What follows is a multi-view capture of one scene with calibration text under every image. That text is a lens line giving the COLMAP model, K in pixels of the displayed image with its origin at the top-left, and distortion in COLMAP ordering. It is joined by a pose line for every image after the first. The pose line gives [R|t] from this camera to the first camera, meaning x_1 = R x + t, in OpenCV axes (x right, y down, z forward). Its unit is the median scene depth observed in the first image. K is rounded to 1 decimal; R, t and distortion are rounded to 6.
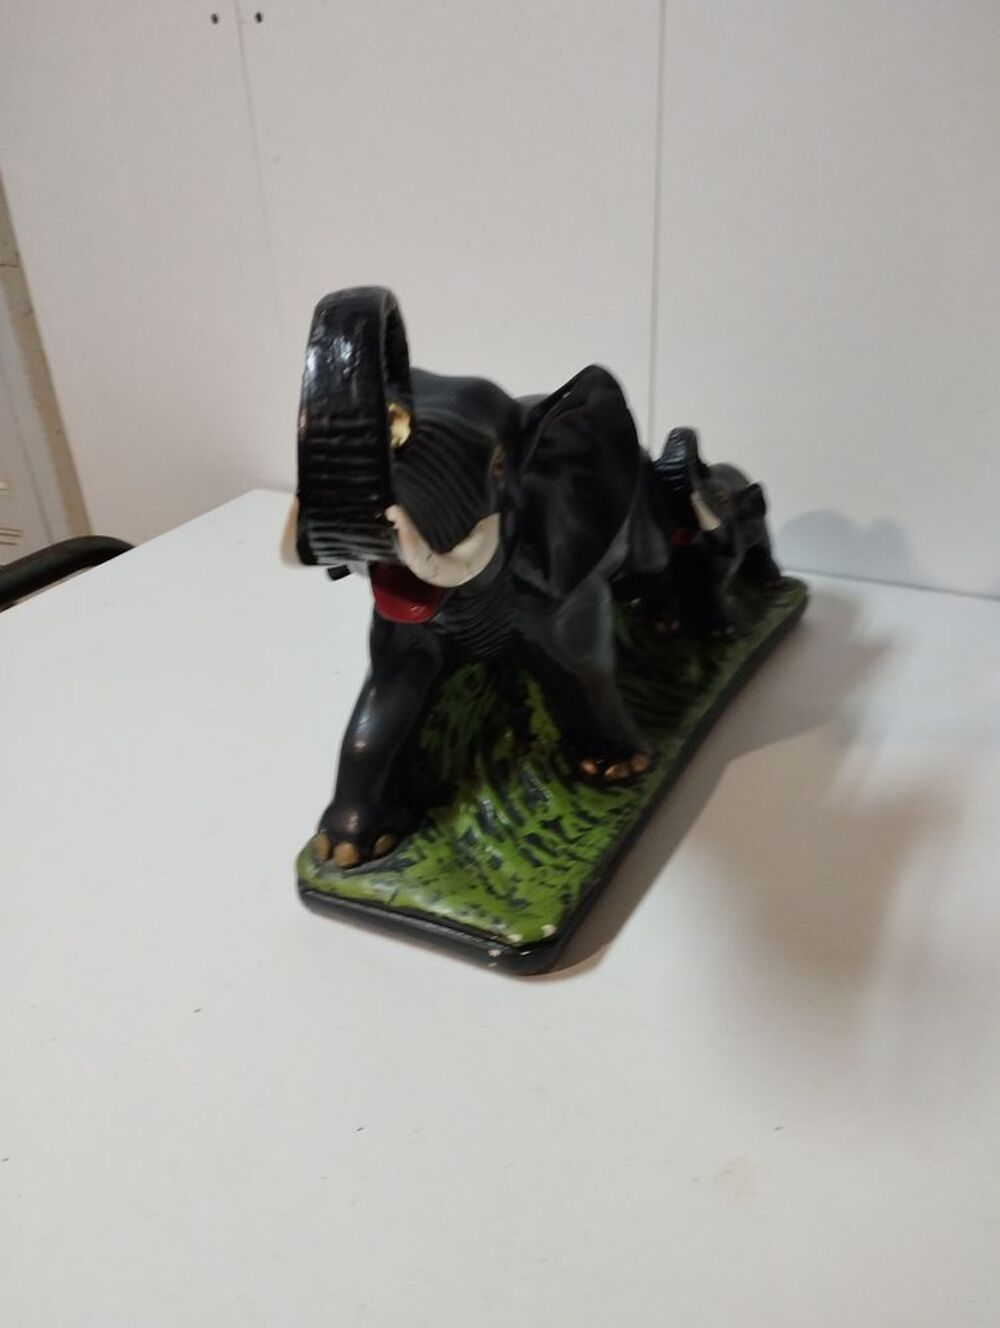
lens RADIAL K [[1081.0, 0, 500.0], [0, 1081.0, 664.0], [0, 0, 1]] dist [0.077569, -0.095183]
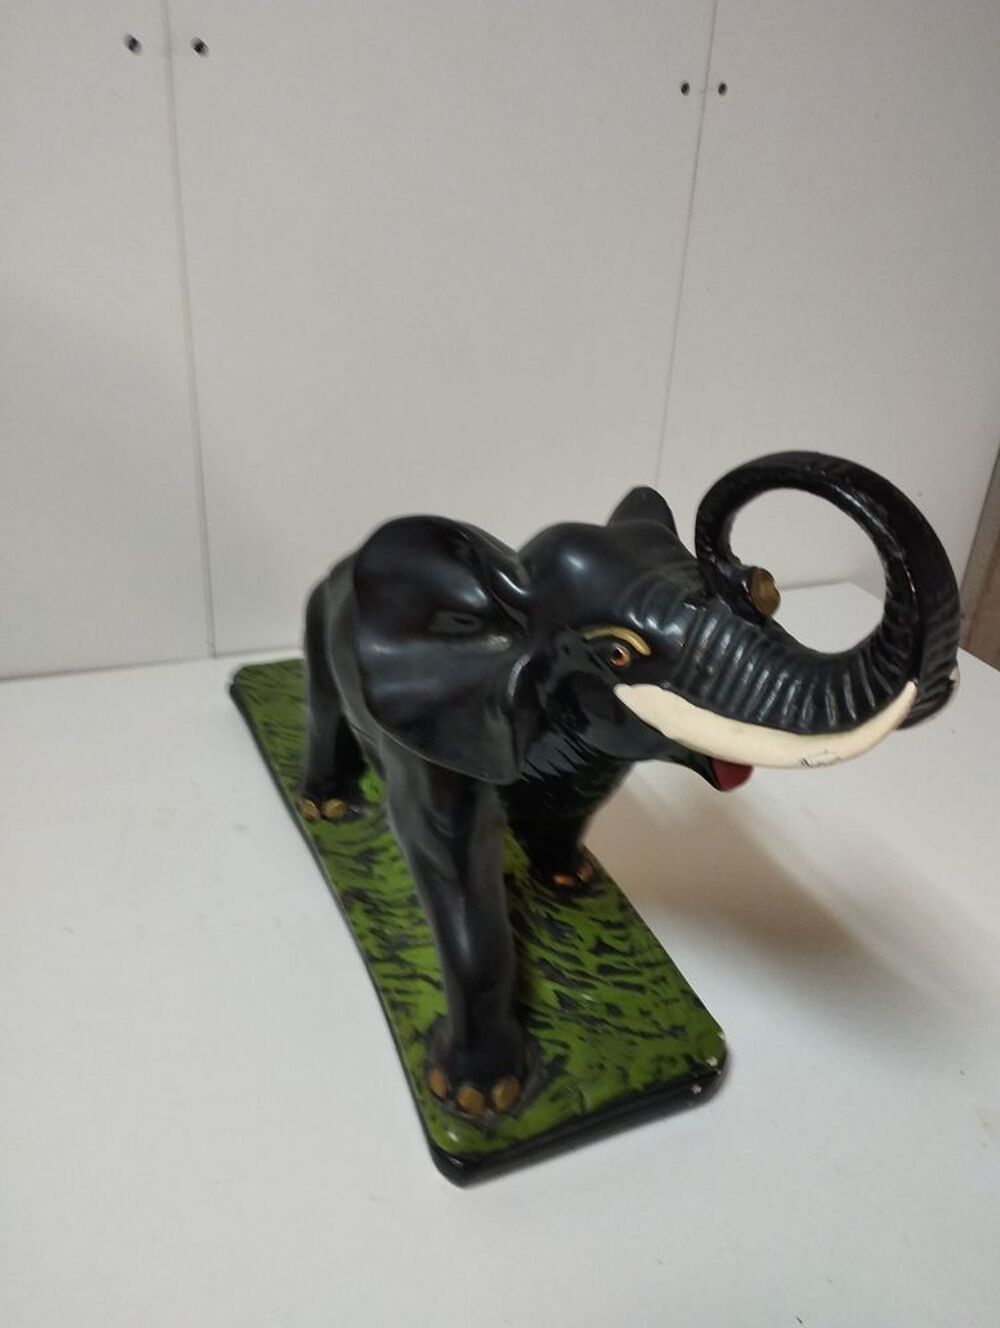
lens RADIAL K [[1081.0, 0, 500.0], [0, 1081.0, 664.0], [0, 0, 1]] dist [0.077569, -0.095183]
pose [[0.620320, -0.250878, 0.743144, -0.649706], [0.303055, 0.950549, 0.067928, -0.176530], [-0.723436, 0.183077, 0.665675, 0.402500]]
